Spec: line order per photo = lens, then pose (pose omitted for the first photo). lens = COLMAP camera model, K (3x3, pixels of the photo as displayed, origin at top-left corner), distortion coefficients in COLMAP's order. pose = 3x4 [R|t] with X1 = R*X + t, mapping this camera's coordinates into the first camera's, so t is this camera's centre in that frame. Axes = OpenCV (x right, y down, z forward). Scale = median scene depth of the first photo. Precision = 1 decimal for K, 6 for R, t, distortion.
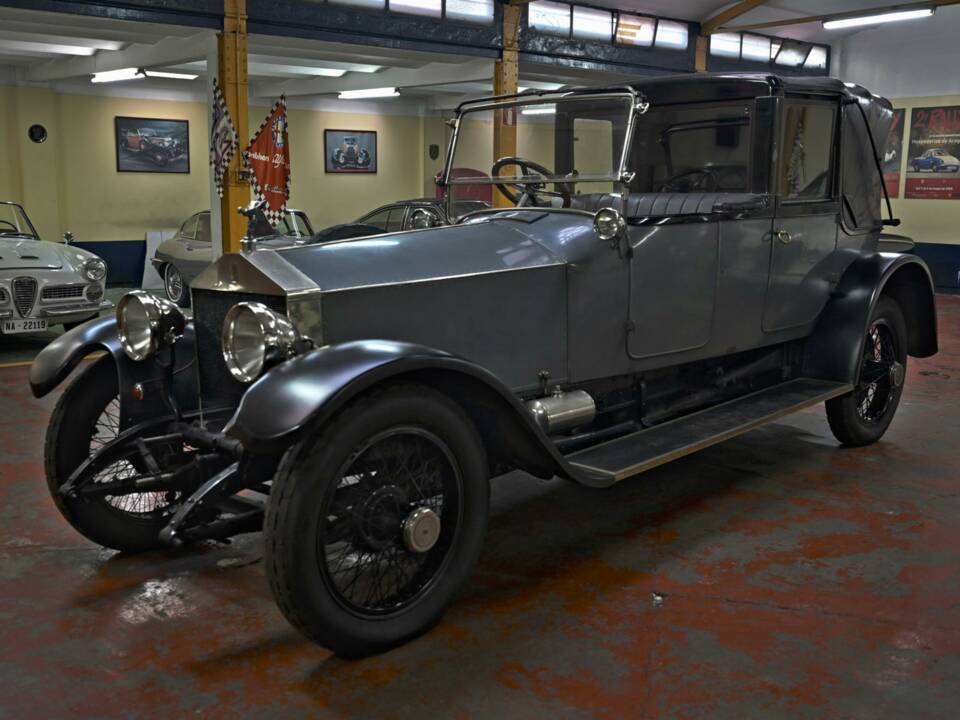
lens RADIAL K [[1007.7, 0, 484.7], [0, 1007.7, 356.6], [0, 0, 1]] dist [0.004127, 0.005456]
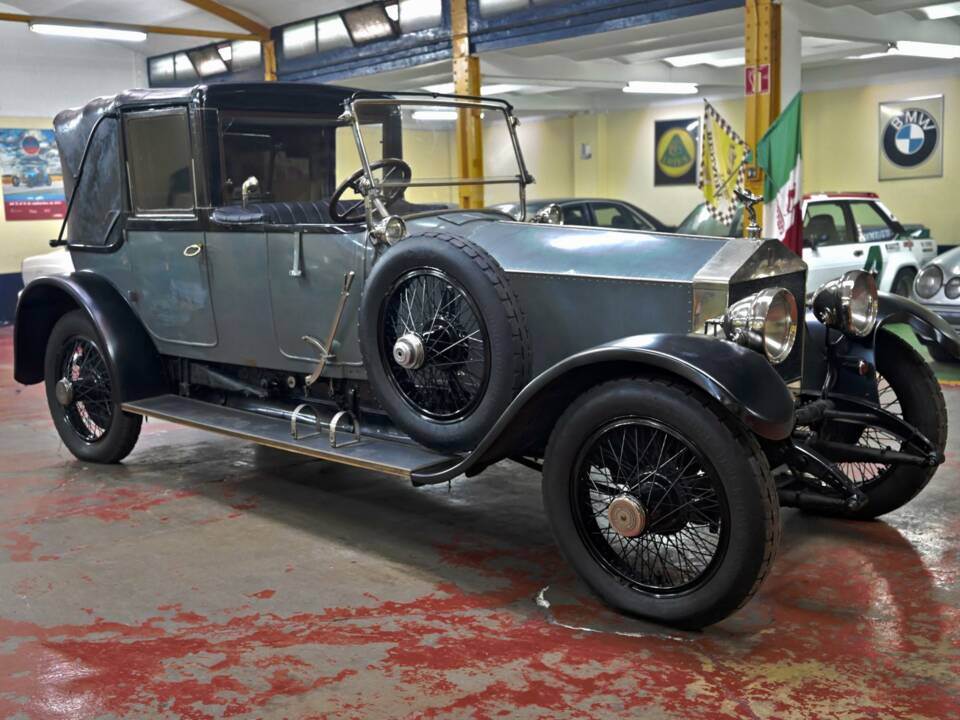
lens RADIAL K [[1109.6, 0, 422.6], [0, 1109.6, 400.1], [0, 0, 1]] dist [0.000693, 0.008033]
pose [[-0.004030, -0.174338, 0.984678, -0.566992], [0.195970, 0.965454, 0.171737, -0.084601], [-0.980602, 0.193660, 0.030275, 0.544451]]
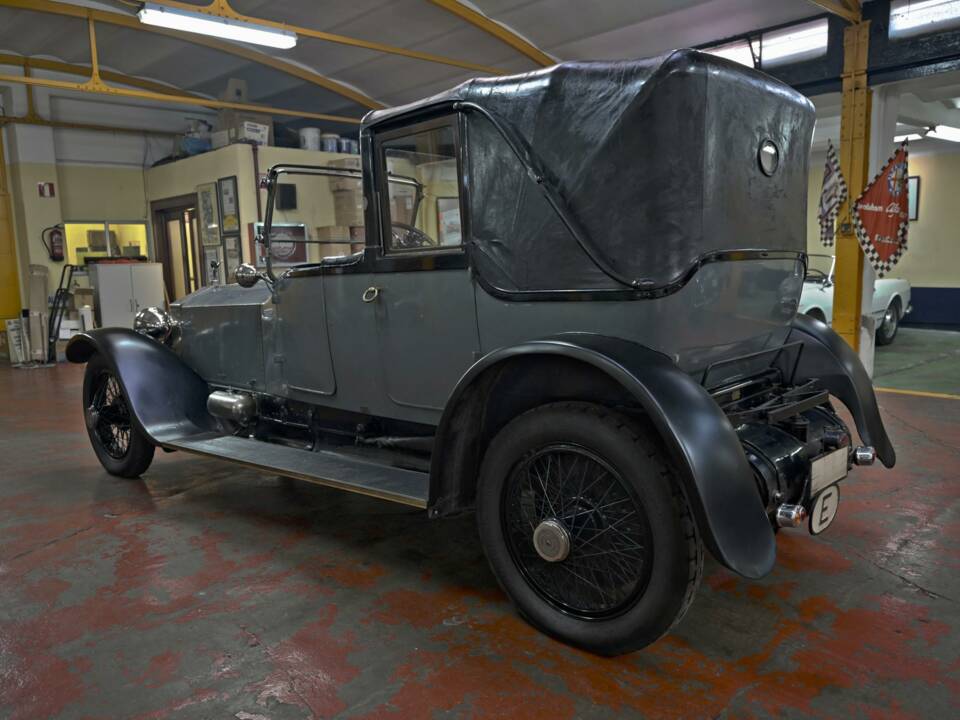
lens RADIAL K [[767.6, 0, 482.5], [0, 767.6, 376.1], [0, 0, 1]] dist [-0.006257, 0.001022]
pose [[0.047378, 0.145460, -0.988229, 0.542028], [-0.137738, 0.980840, 0.137769, -0.086315], [0.989335, 0.129589, 0.066506, 0.593895]]
